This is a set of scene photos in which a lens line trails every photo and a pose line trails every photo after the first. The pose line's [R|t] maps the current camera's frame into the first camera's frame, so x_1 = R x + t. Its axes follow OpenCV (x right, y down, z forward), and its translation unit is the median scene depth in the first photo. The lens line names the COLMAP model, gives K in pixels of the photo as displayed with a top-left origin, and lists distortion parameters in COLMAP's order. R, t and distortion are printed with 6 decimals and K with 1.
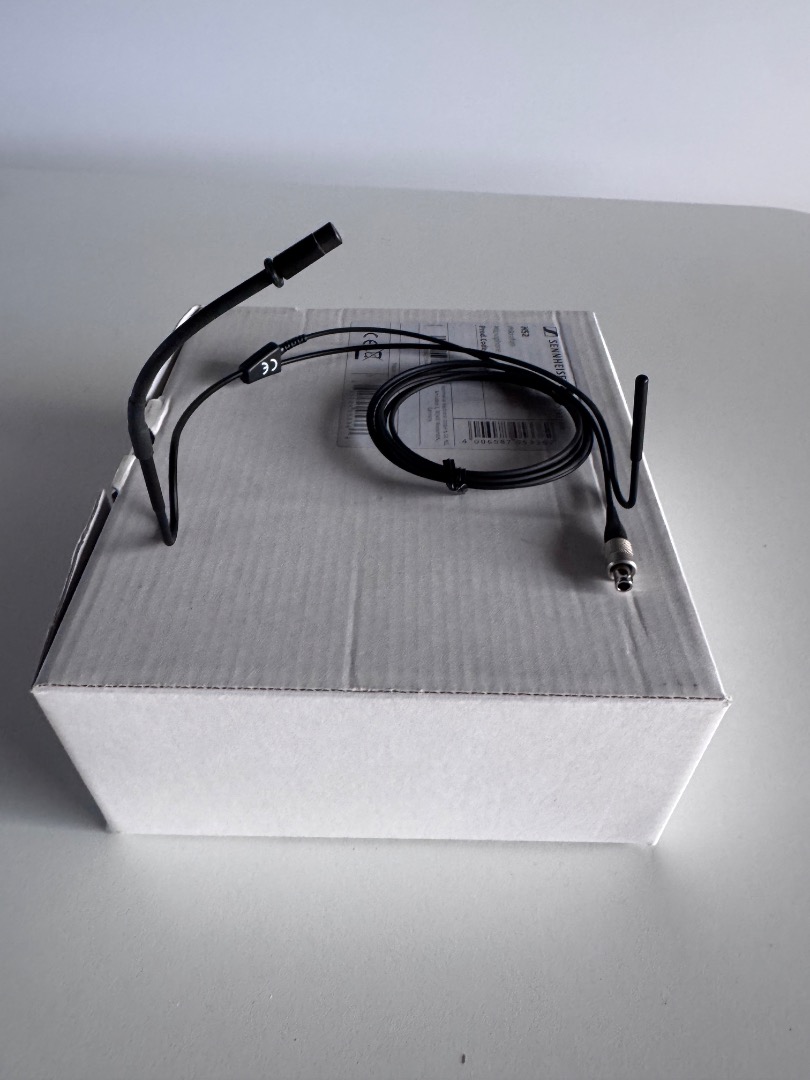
lens RADIAL K [[750.3, 0, 405.4], [0, 750.3, 538.5], [0, 0, 1]] dist [-0.005992, -0.000278]
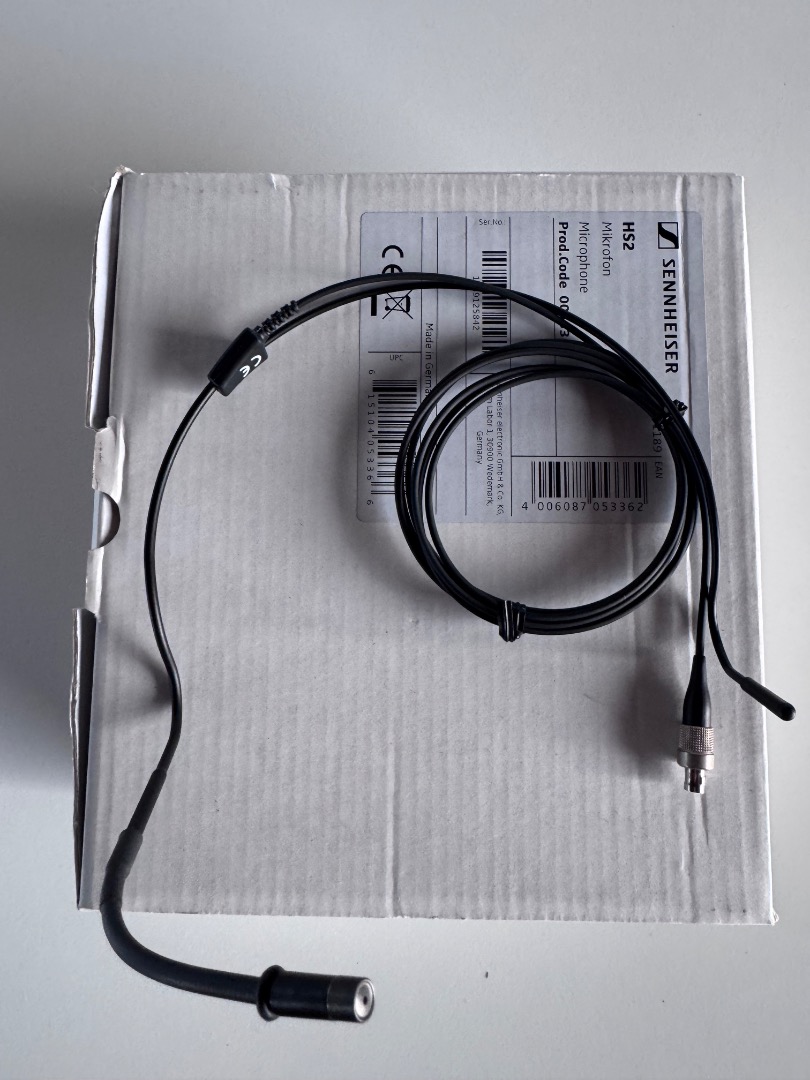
lens RADIAL K [[750.3, 0, 406.0], [0, 750.3, 539.6], [0, 0, 1]] dist [-0.005992, -0.000278]
pose [[0.999651, -0.003728, -0.026152, -0.025394], [0.019453, 0.773682, 0.633275, -0.692378], [0.017873, -0.633563, 0.773485, 0.462108]]
